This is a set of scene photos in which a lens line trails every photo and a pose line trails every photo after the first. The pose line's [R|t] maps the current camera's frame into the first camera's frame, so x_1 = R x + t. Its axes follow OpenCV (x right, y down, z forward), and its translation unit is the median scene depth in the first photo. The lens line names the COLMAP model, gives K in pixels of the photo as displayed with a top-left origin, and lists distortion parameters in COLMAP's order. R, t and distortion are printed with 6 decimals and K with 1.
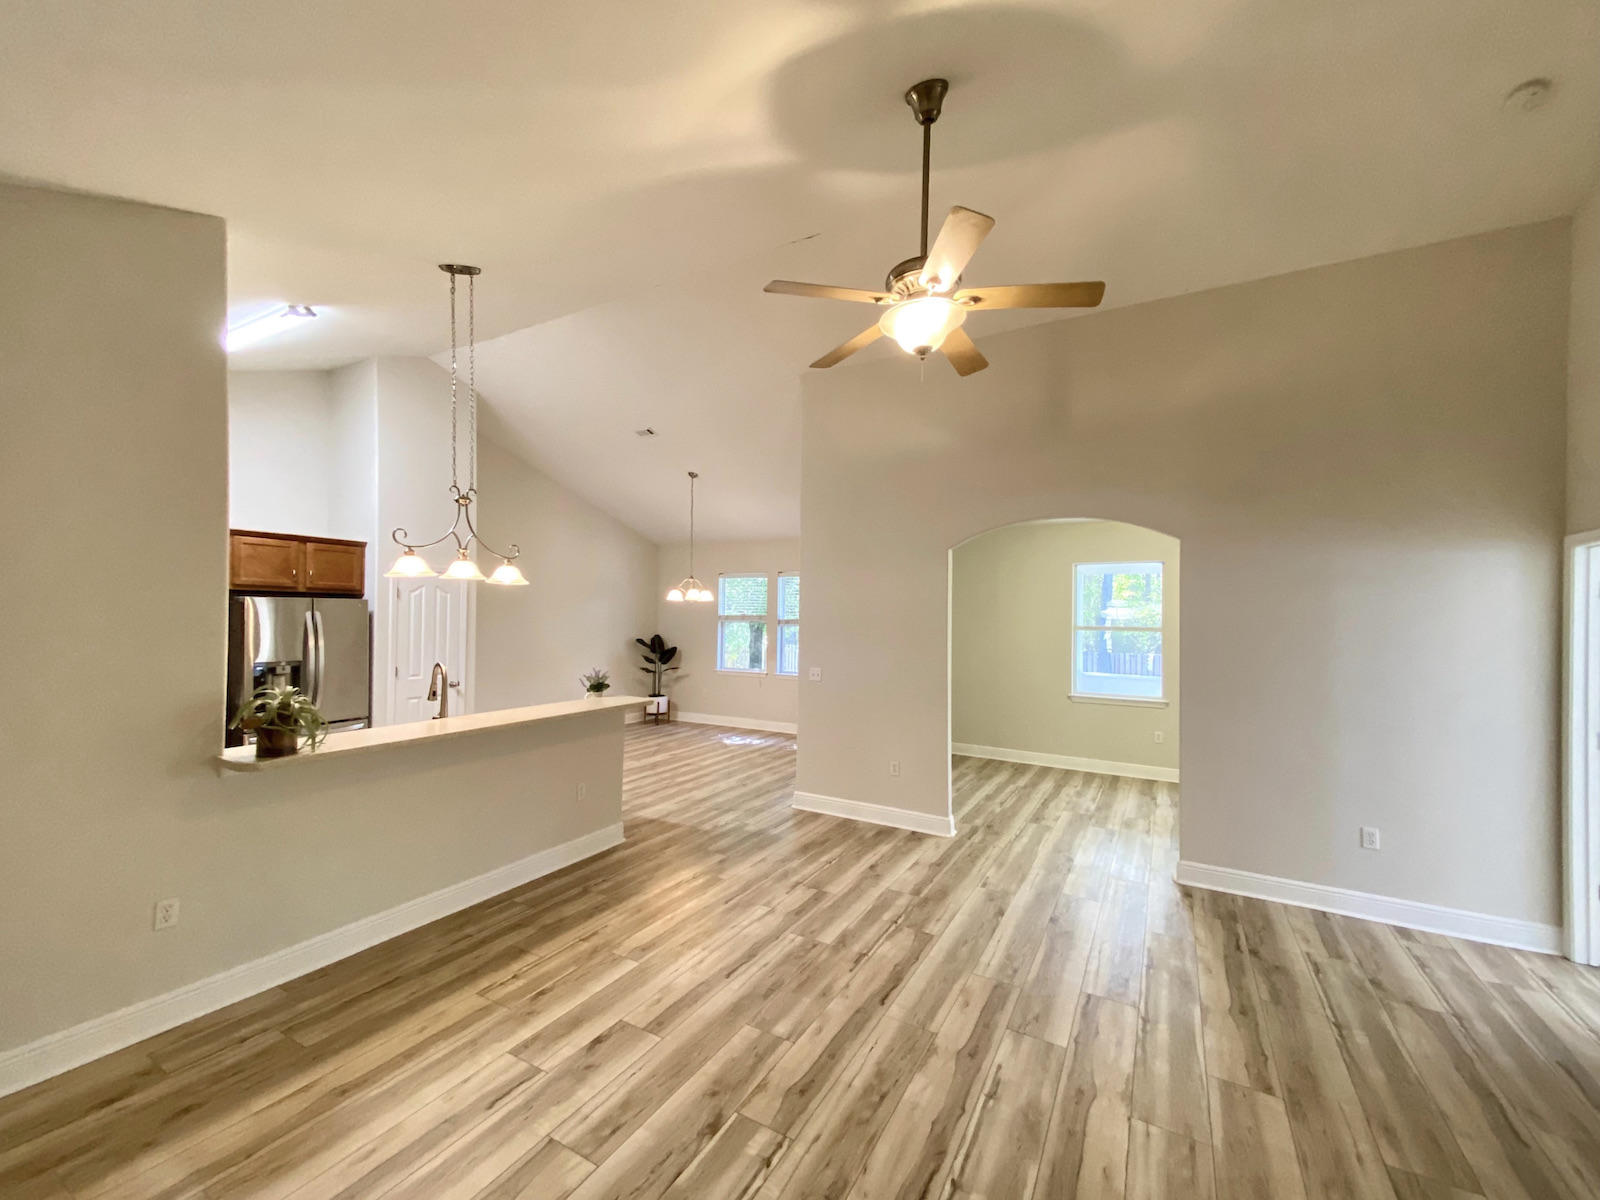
lens RADIAL K [[650.2, 0, 795.1], [0, 650.2, 612.4], [0, 0, 1]] dist [0.024277, -0.009309]
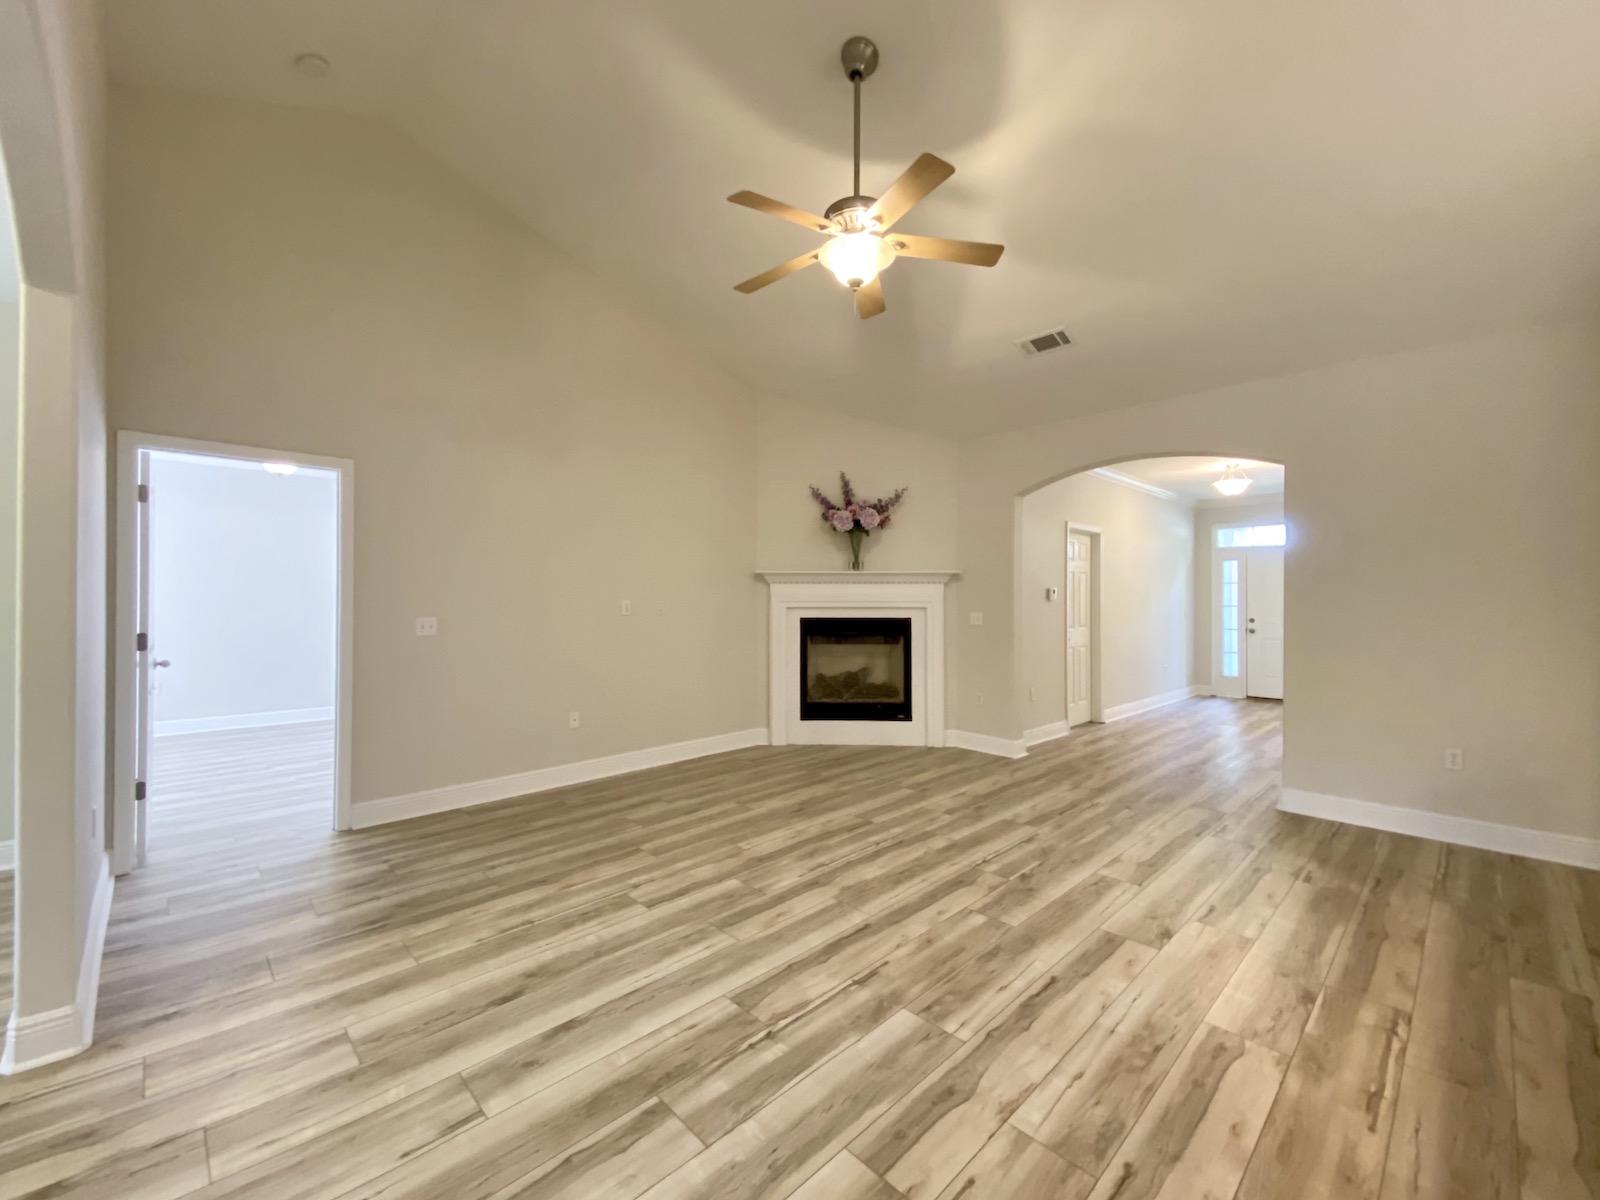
lens RADIAL K [[650.2, 0, 784.9], [0, 650.2, 599.1], [0, 0, 1]] dist [0.024277, -0.009309]
pose [[-0.956232, -0.017364, 0.292094, -0.018478], [-0.018763, 0.999822, -0.001990, 0.113472], [-0.292007, -0.007384, -0.956388, 1.699420]]
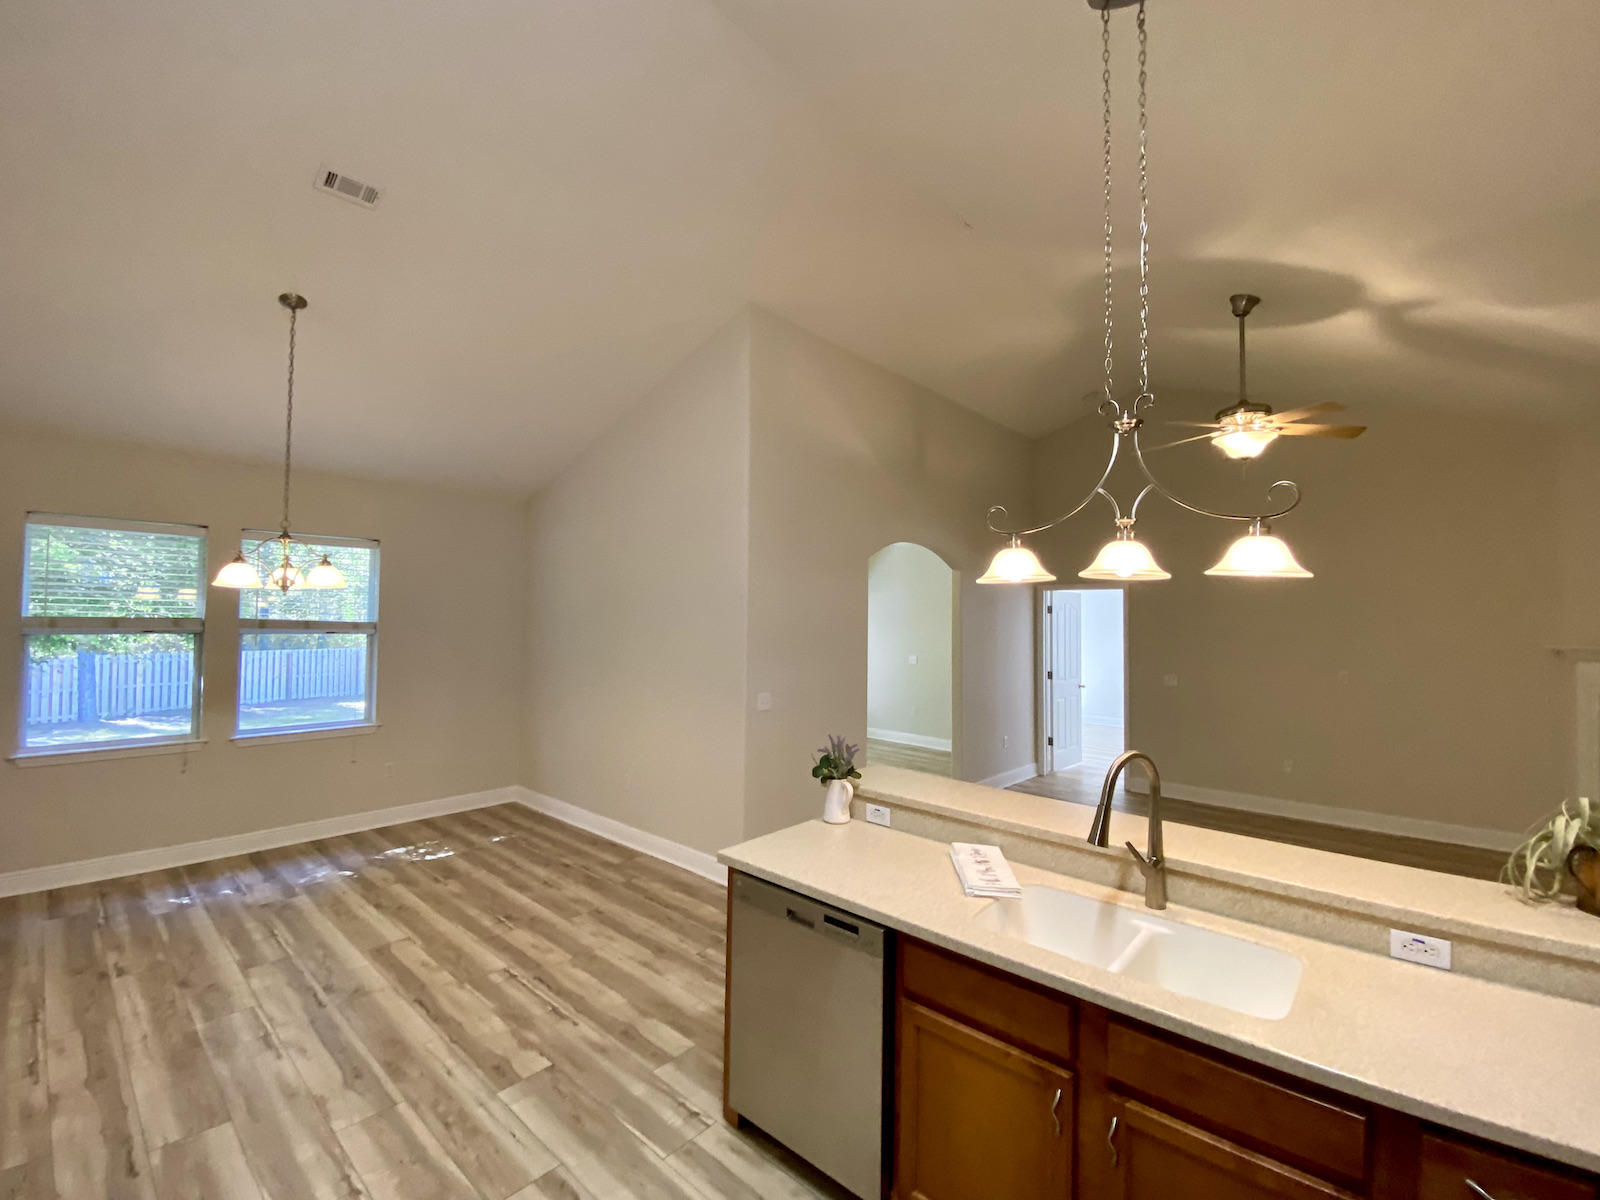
lens RADIAL K [[687.1, 0, 803.1], [0, 687.1, 596.3], [0, 0, 1]] dist [-0.004277, -0.002646]
pose [[0.214191, 0.019461, 0.976598, -1.294560], [-0.013154, 0.999768, -0.017038, -0.030529], [-0.976703, -0.009197, 0.214397, 1.349269]]
